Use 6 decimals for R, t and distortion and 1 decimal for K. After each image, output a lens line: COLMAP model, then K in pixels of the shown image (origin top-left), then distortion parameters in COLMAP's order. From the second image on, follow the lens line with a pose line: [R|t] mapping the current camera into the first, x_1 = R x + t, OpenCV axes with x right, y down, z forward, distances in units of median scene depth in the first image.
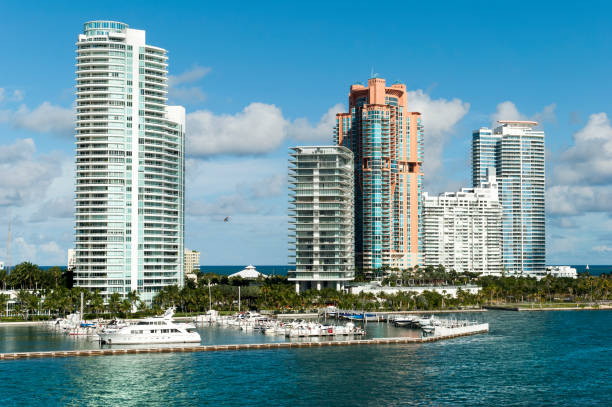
lens RADIAL K [[1727.9, 0, 306.0], [0, 1727.9, 203.5], [0, 0, 1]] dist [0.461583, 0.416165]
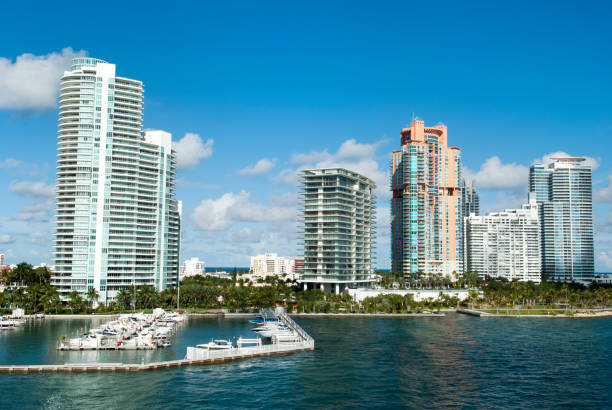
lens RADIAL K [[737.5, 0, 306.0], [0, 737.5, 205.0], [0, 0, 1]] dist [0.124091, 0.020415]
pose [[0.920650, -0.018599, -0.389946, 0.214966], [-0.000990, 0.998750, -0.049973, 0.019047], [0.390388, 0.046393, 0.919481, 0.589901]]
